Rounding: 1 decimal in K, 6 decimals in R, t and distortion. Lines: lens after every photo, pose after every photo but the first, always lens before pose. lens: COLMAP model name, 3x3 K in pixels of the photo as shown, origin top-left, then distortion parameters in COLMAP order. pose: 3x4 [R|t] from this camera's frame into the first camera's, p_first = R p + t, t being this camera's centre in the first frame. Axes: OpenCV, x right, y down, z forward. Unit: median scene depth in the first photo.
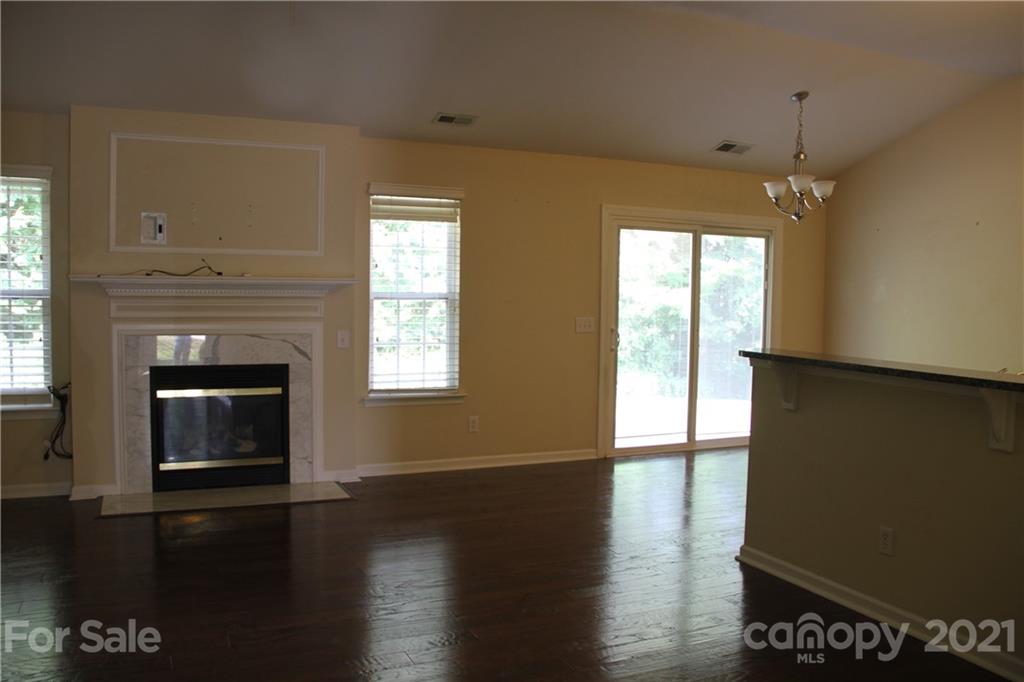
lens RADIAL K [[866.7, 0, 512.0], [0, 866.7, 341.0], [0, 0, 1]] dist [-0.167686, 0.139245]
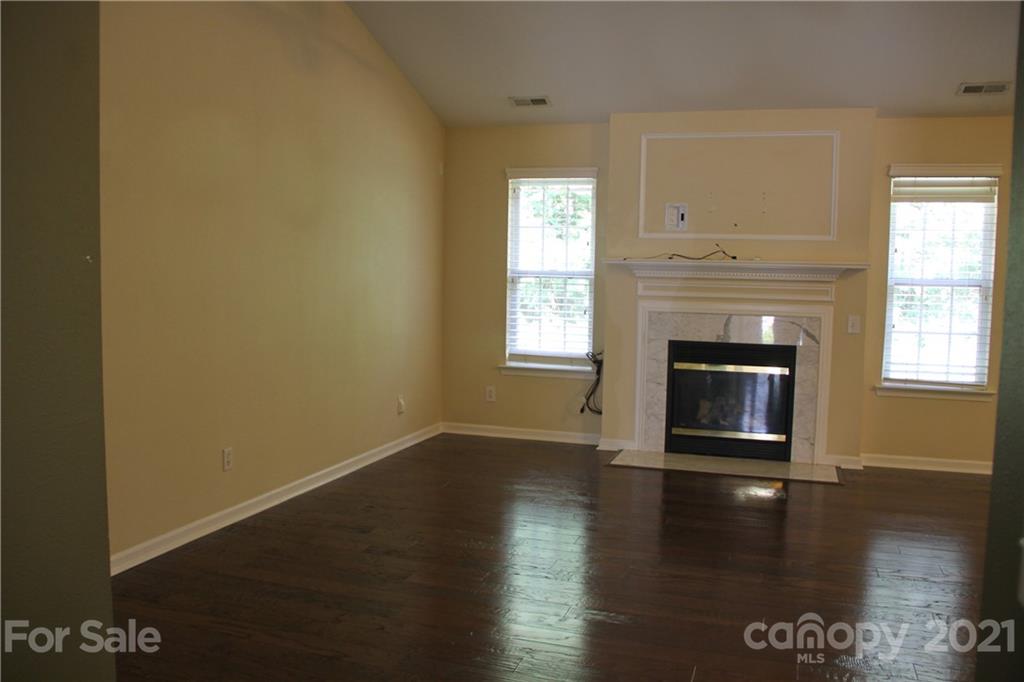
lens RADIAL K [[868.1, 0, 512.0], [0, 868.1, 341.0], [0, 0, 1]] dist [-0.192033, 0.196695]
pose [[0.729532, 0.053286, -0.681868, 0.185460], [-0.046514, 0.998518, 0.028266, 0.007885], [0.682363, 0.011095, 0.730929, 0.019411]]
